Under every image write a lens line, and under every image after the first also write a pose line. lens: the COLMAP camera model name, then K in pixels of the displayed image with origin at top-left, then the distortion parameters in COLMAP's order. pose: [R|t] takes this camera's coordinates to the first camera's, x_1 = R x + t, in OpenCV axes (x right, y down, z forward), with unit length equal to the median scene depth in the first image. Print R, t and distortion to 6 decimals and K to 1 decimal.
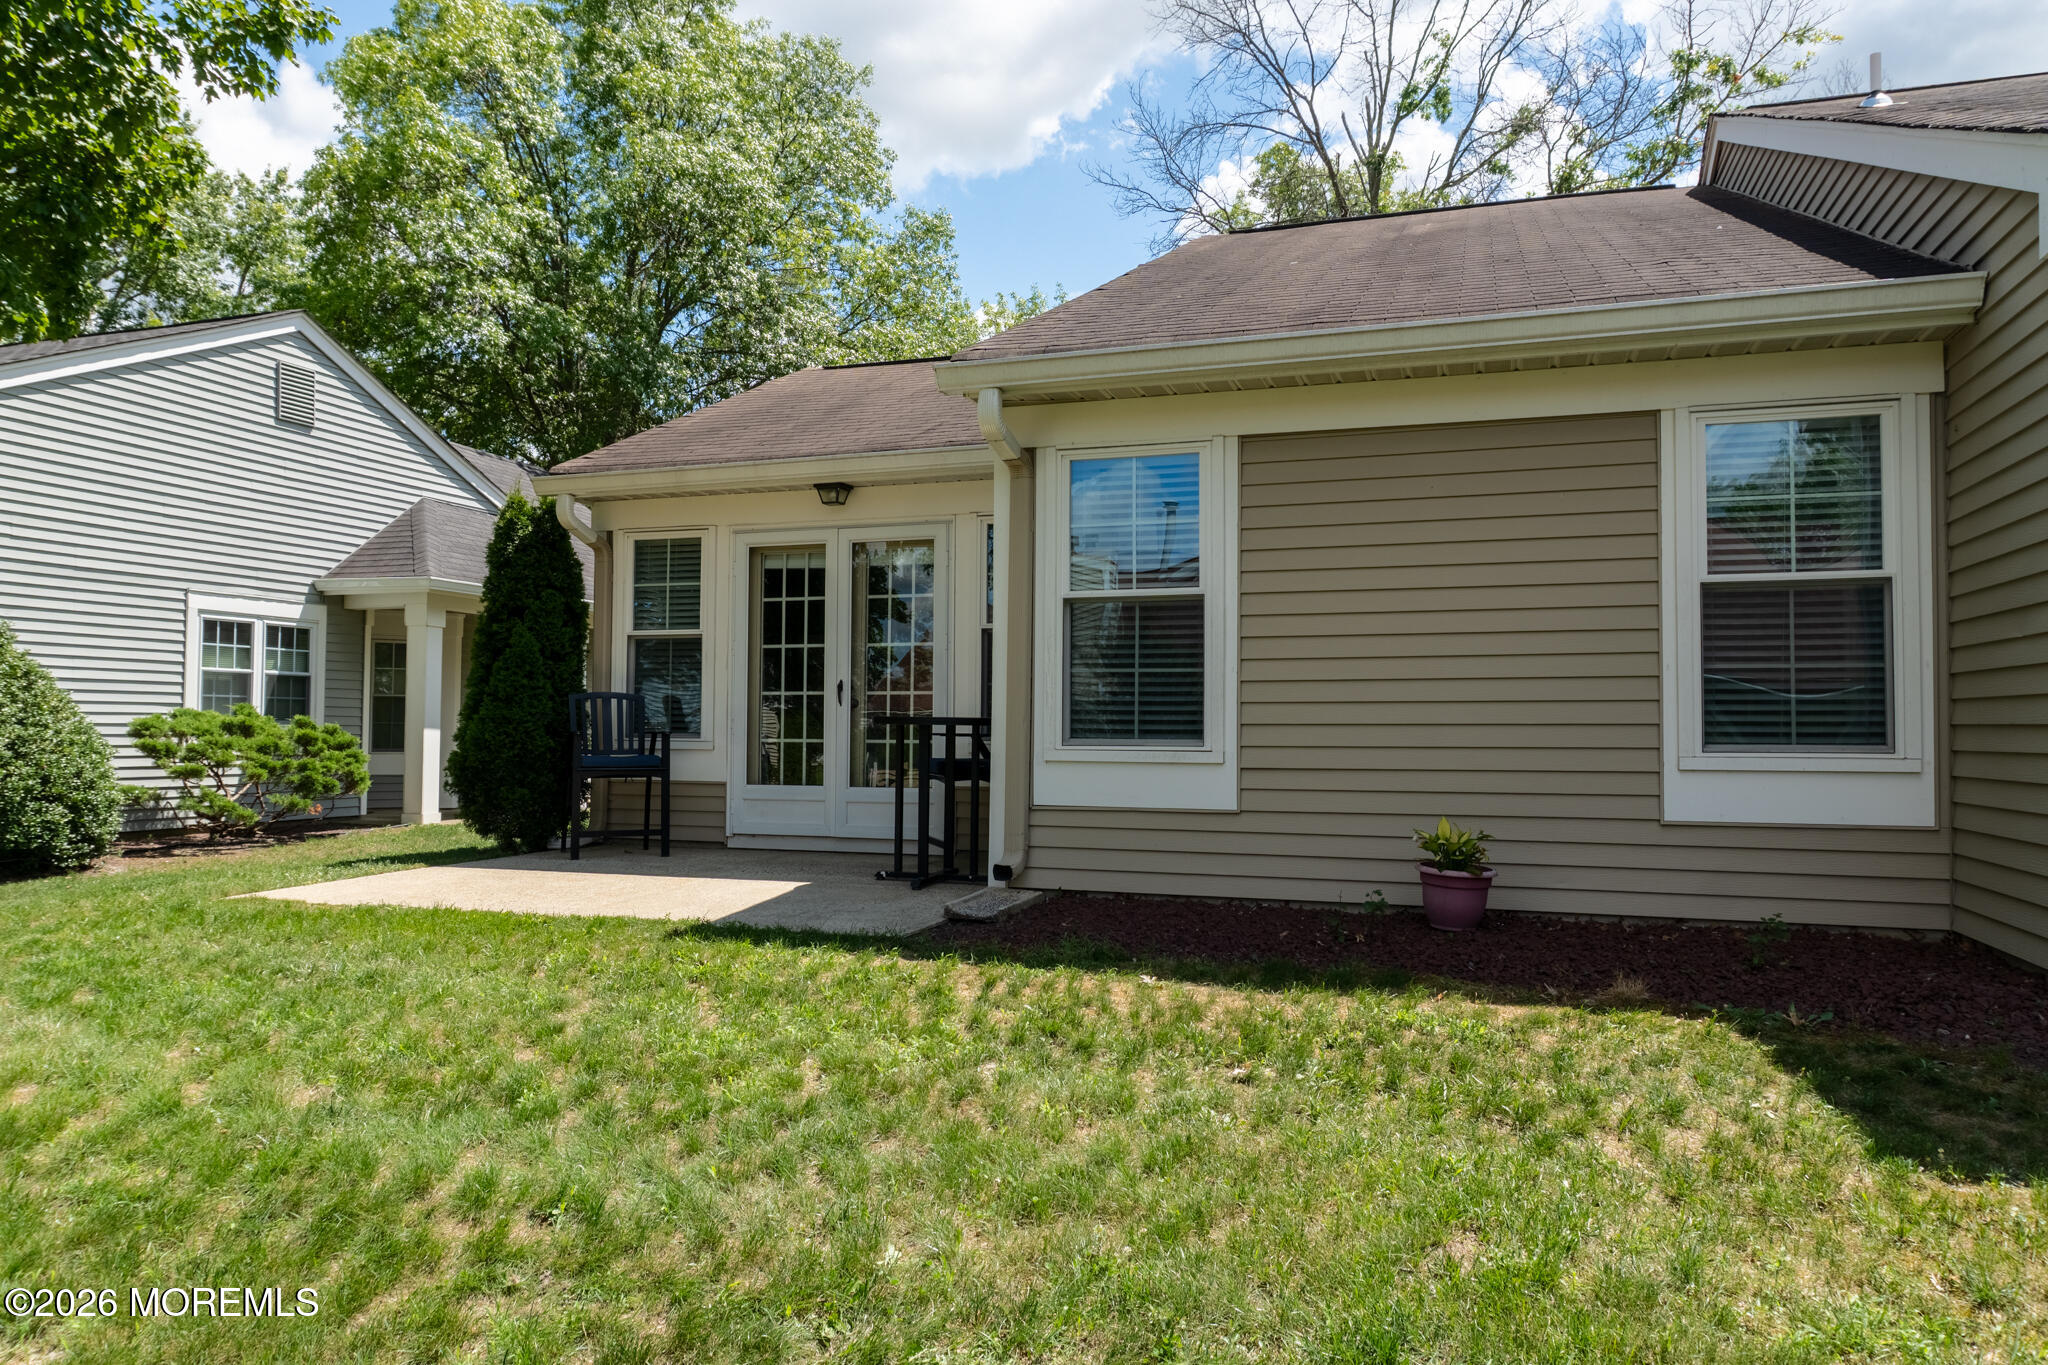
lens RADIAL K [[1300.6, 0, 1024.0], [0, 1300.6, 682.5], [0, 0, 1]] dist [-0.041844, -0.002548]
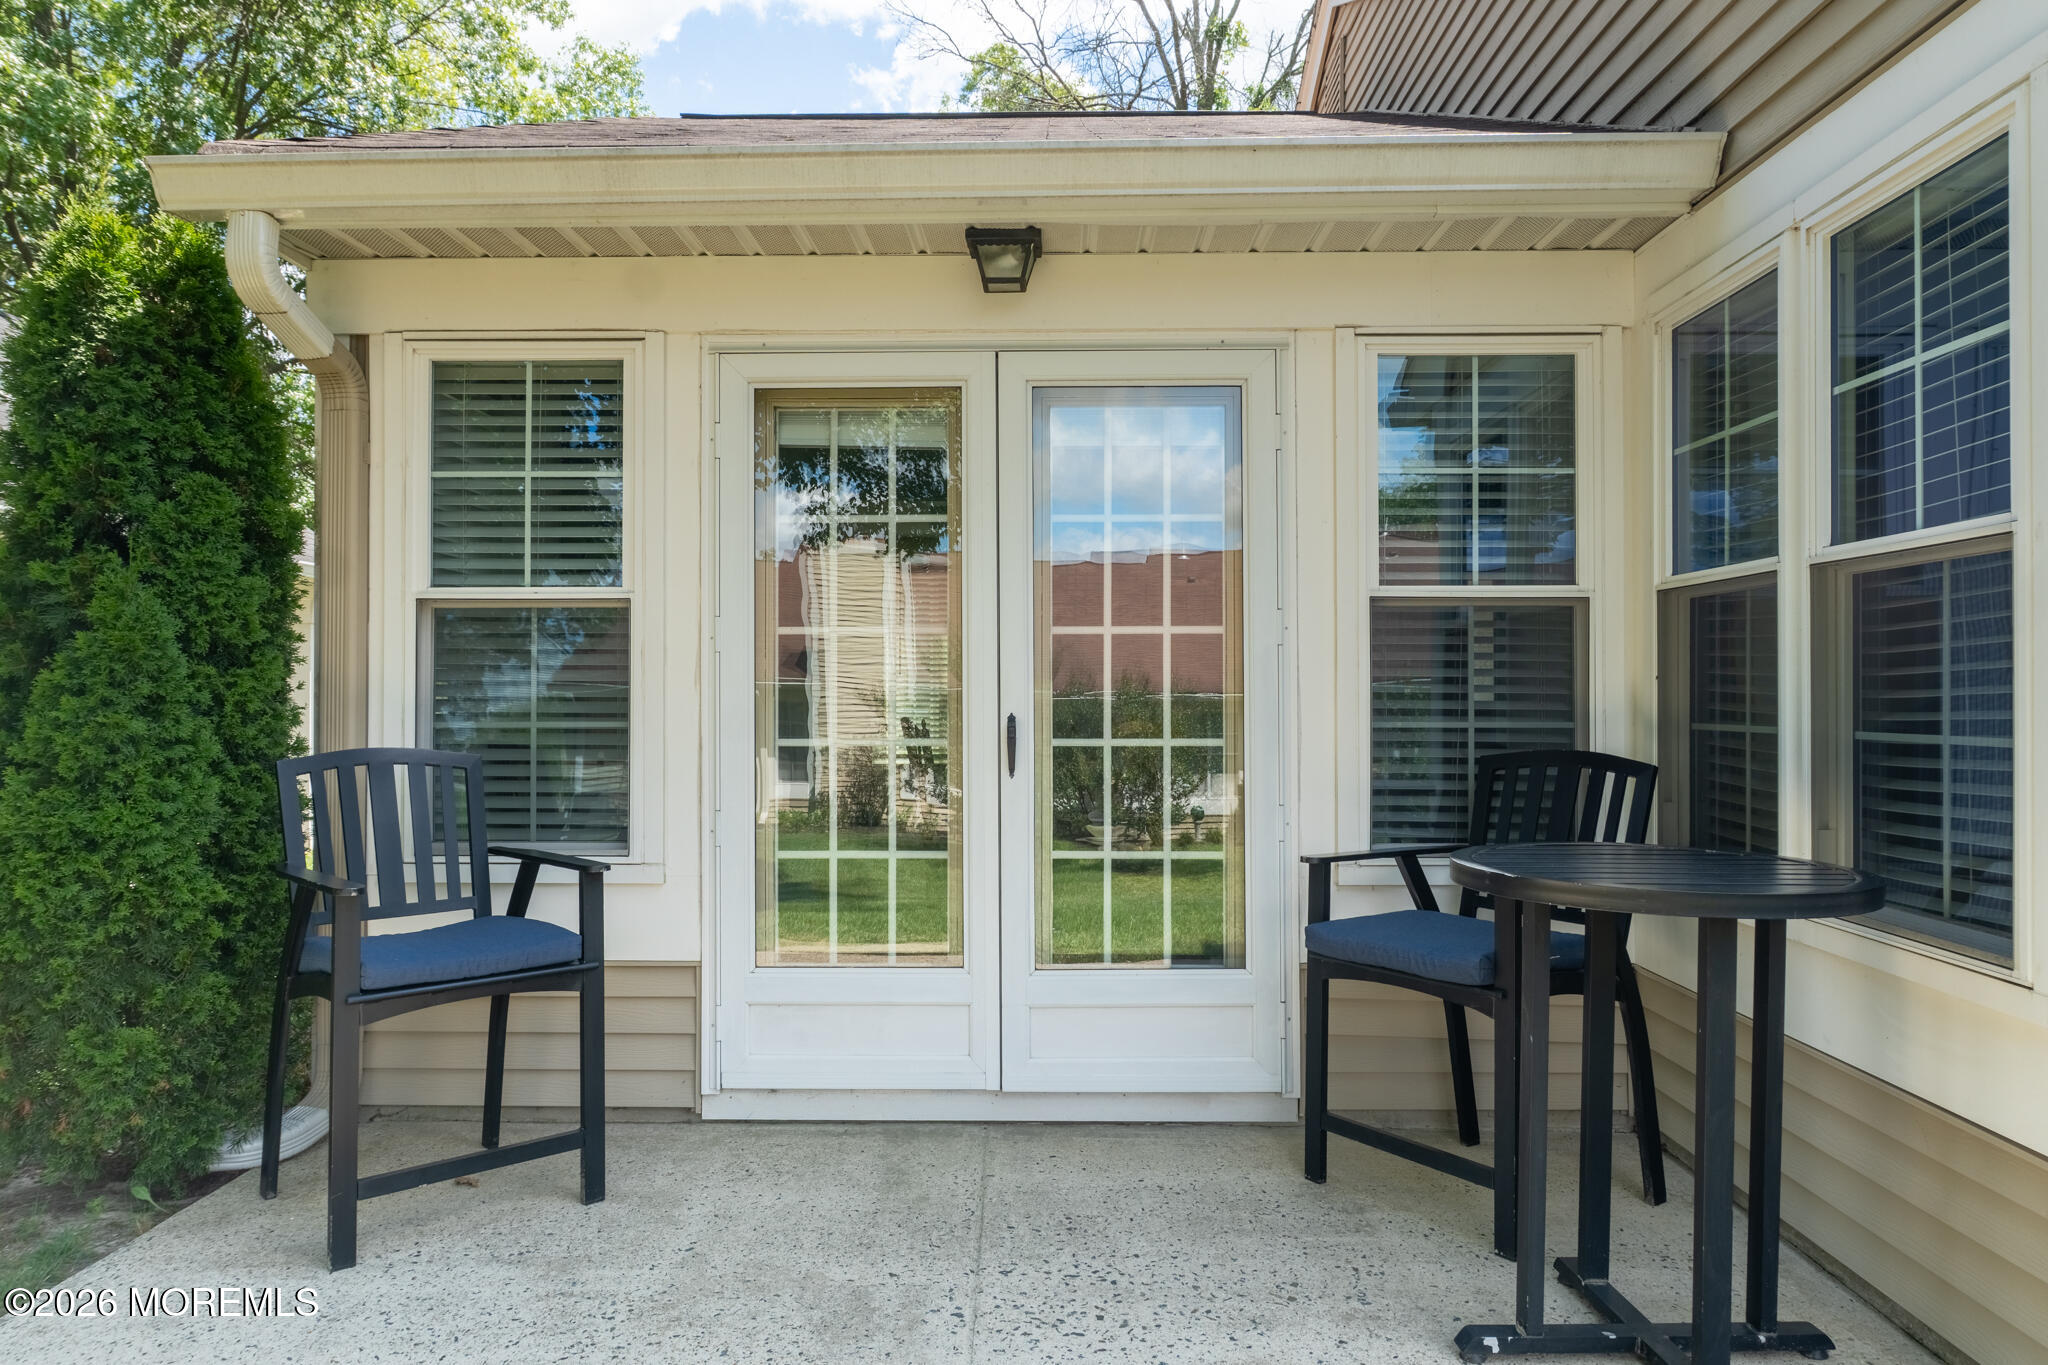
lens RADIAL K [[1300.6, 0, 1024.0], [0, 1300.6, 682.5], [0, 0, 1]] dist [-0.041844, -0.002548]
pose [[0.947945, -0.012531, 0.318186, -0.257670], [0.004164, 0.999628, 0.026963, -0.022131], [-0.318406, -0.024235, 0.947645, 0.573722]]
